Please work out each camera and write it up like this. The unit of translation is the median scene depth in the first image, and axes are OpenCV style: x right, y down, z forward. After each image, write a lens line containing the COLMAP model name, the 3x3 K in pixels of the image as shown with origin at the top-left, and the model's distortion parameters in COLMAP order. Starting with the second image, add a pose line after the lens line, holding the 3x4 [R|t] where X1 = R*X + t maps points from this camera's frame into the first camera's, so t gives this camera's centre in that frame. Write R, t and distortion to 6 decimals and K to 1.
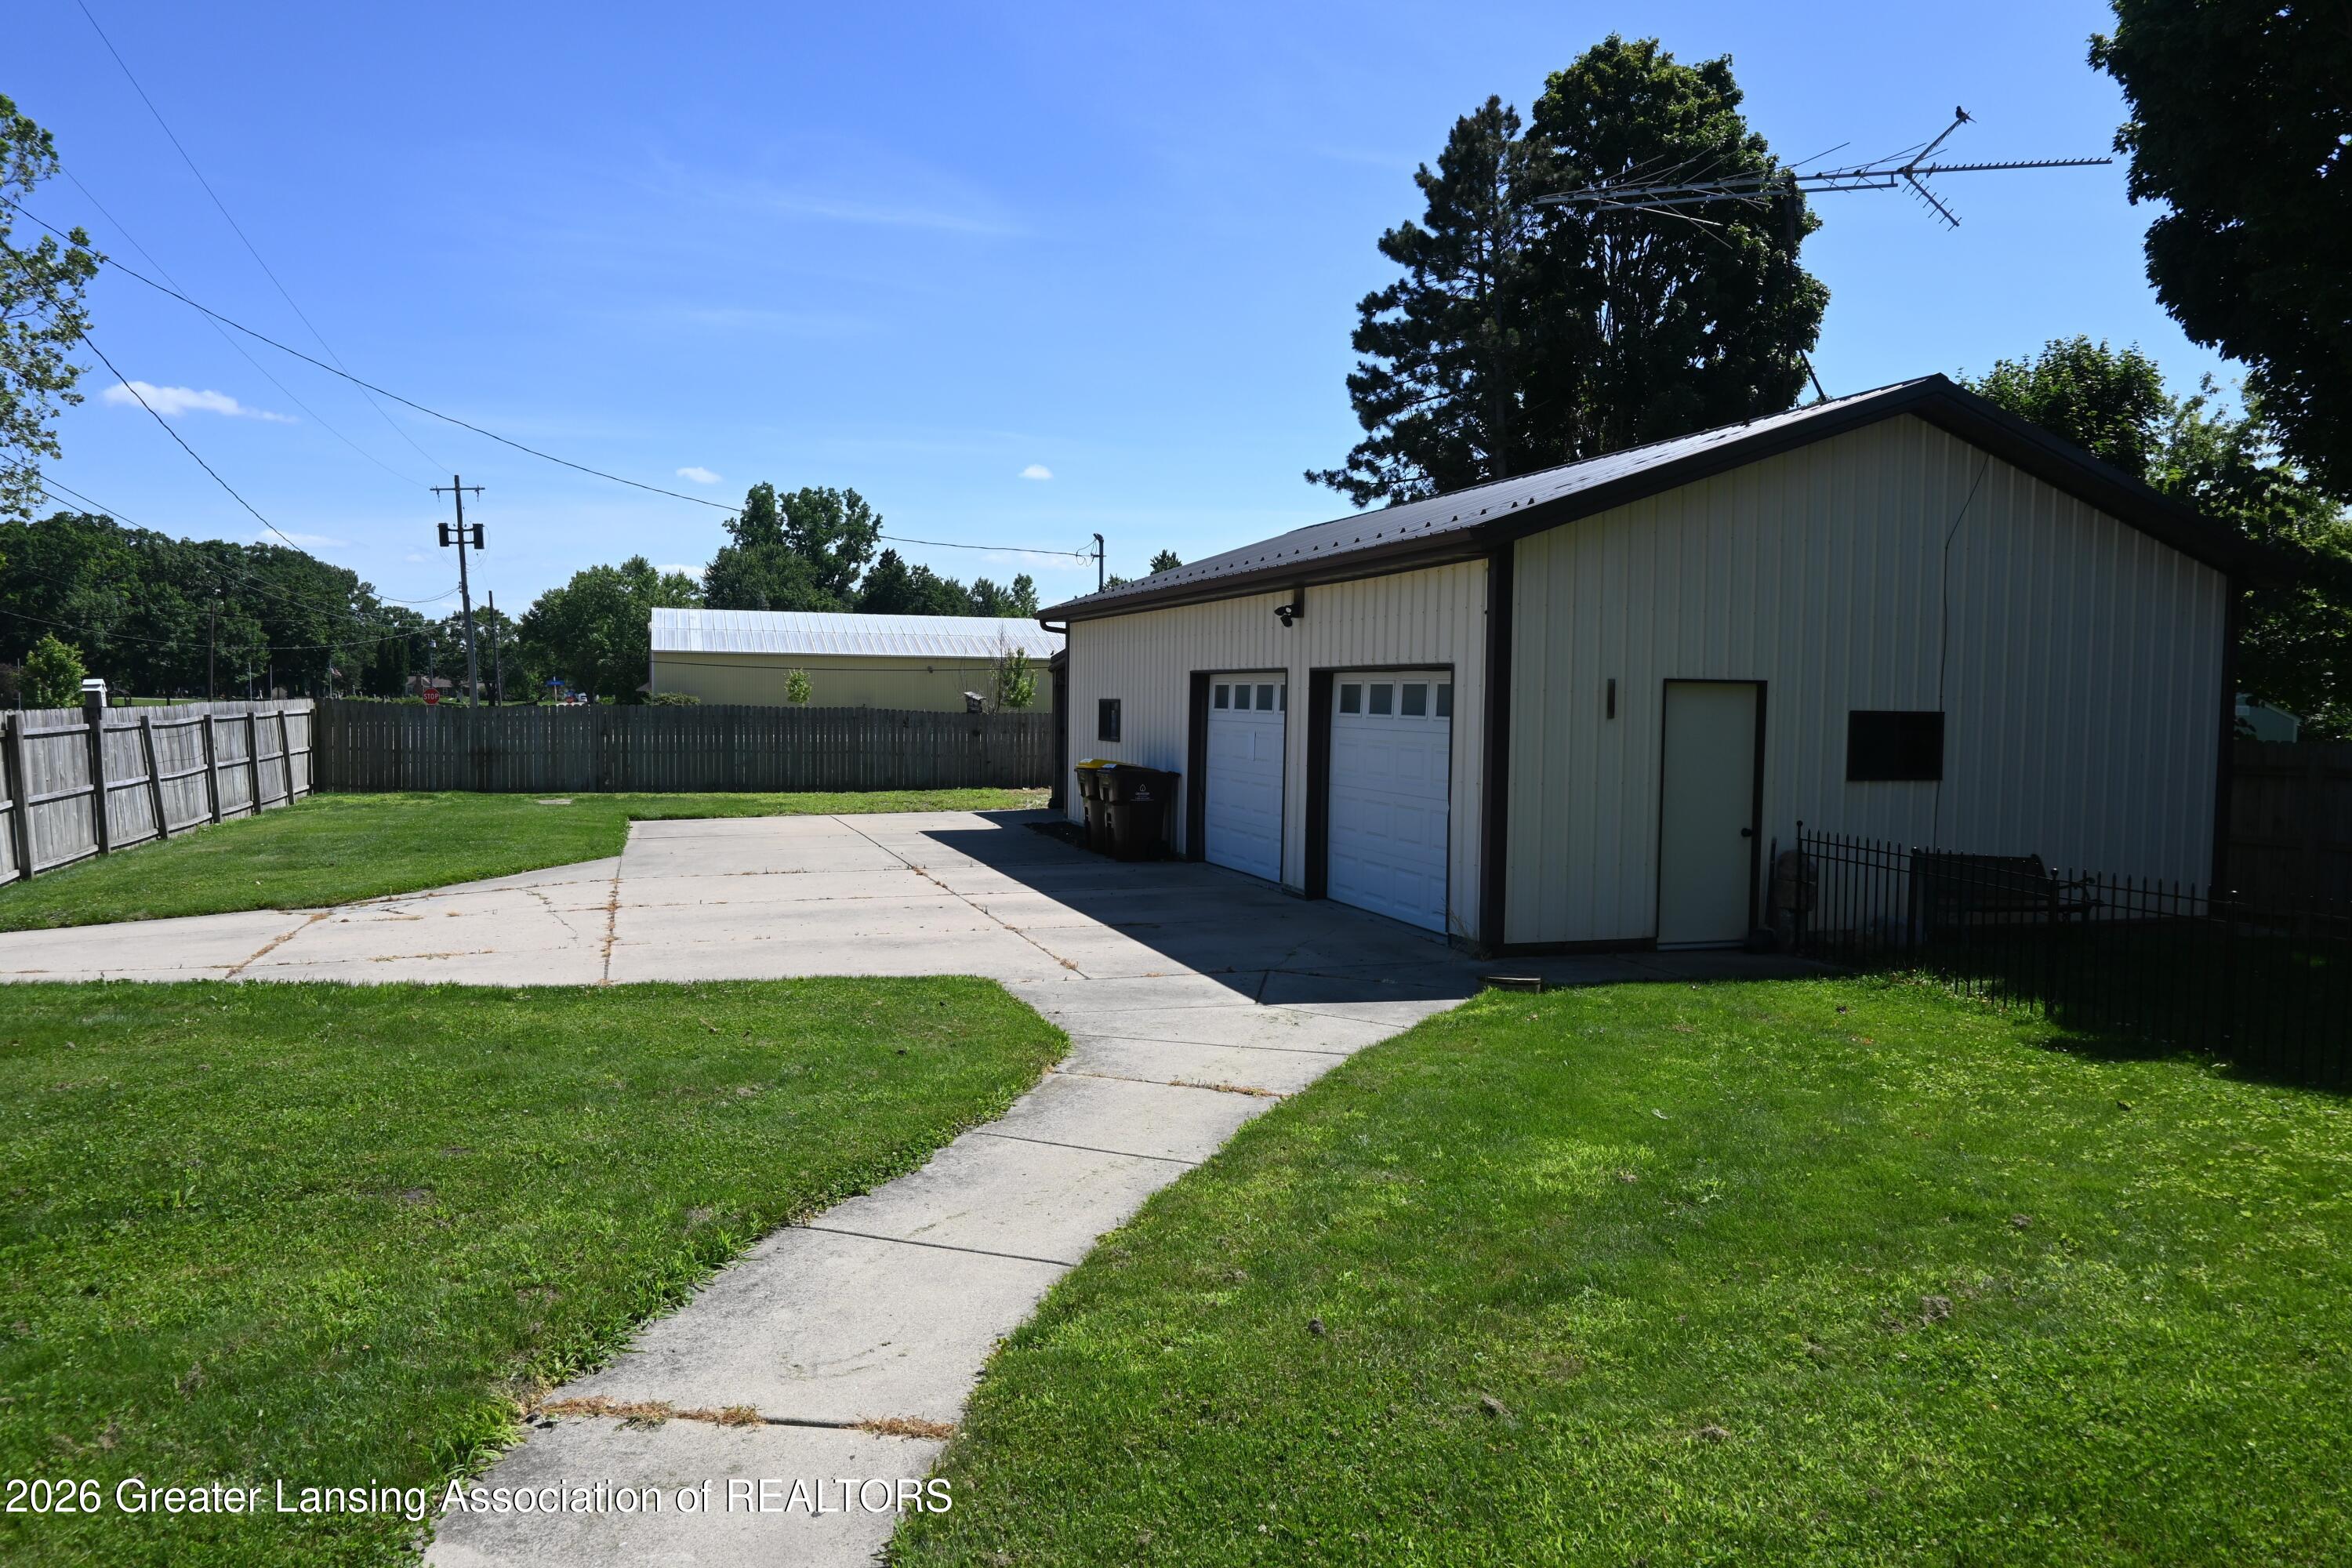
lens RADIAL K [[1622.3, 0, 1176.0], [0, 1622.3, 784.0], [0, 0, 1]] dist [-0.006830, 0.004365]
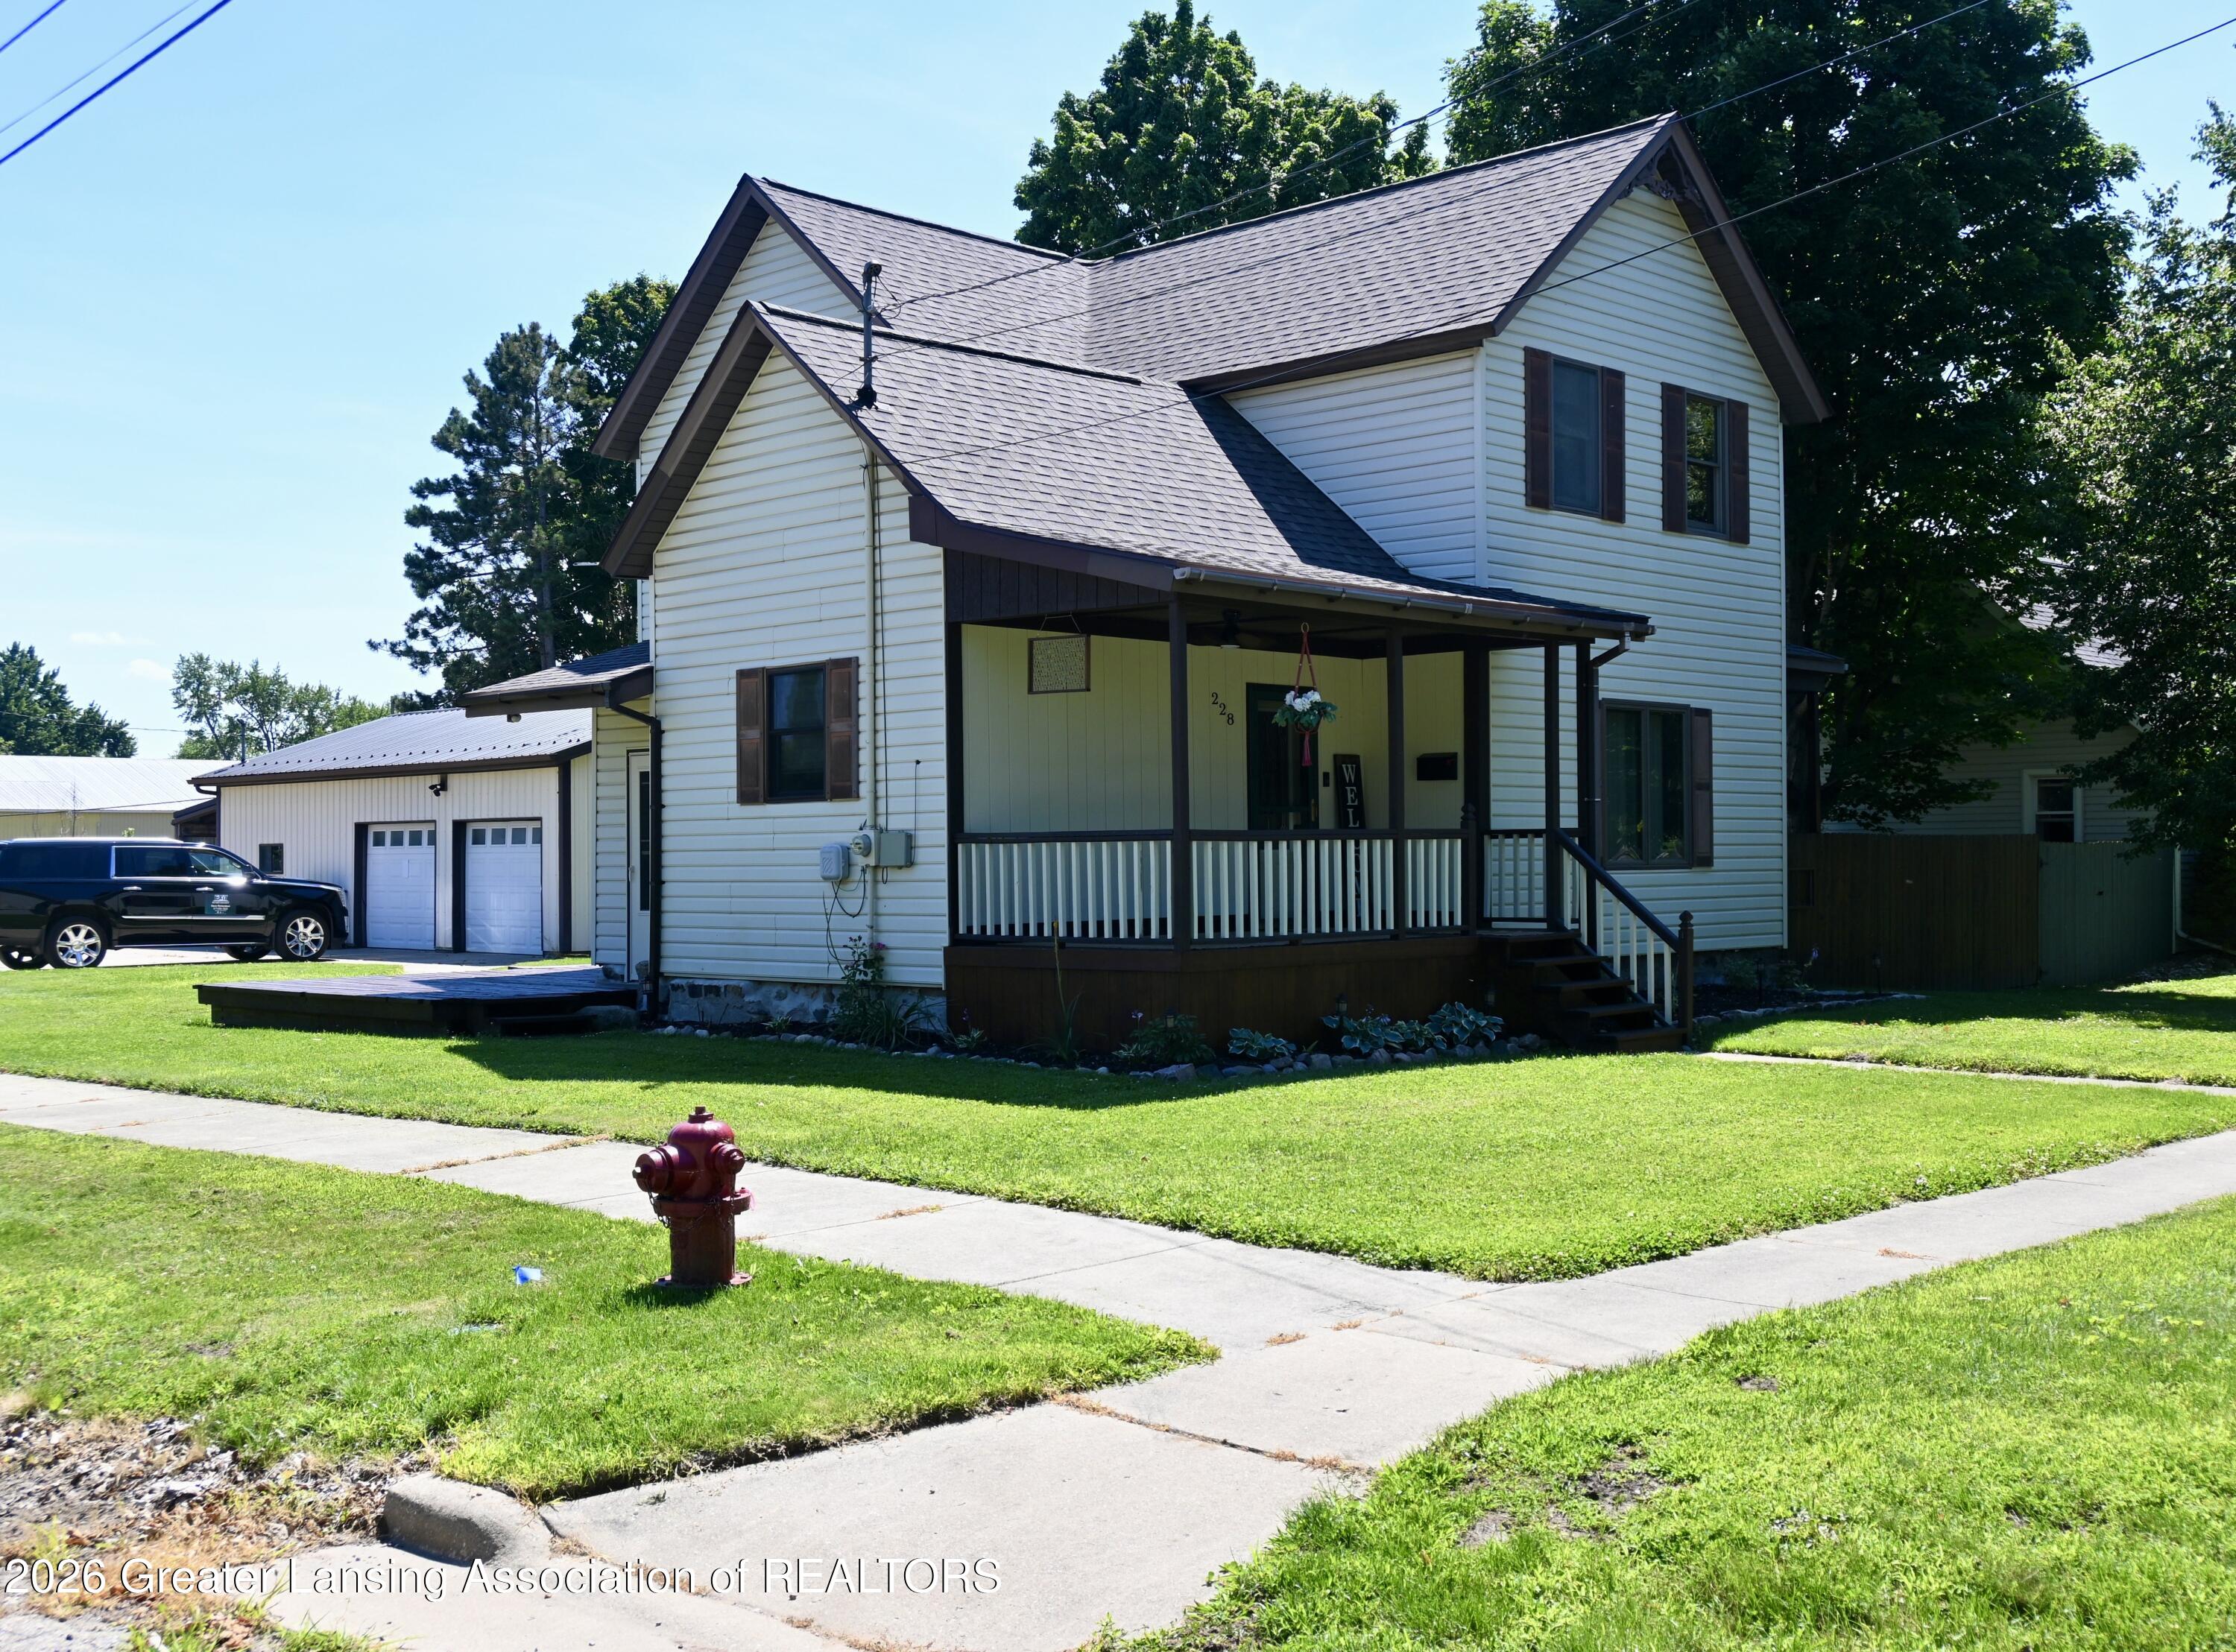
lens RADIAL K [[2348.5, 0, 1217.5], [0, 2348.5, 832.2], [0, 0, 1]] dist [0.008634, 0.012351]
pose [[0.887430, -0.011840, 0.460791, -0.143381], [0.041270, 0.997696, -0.053845, 0.045603], [-0.459091, 0.066801, 0.885874, -0.658732]]
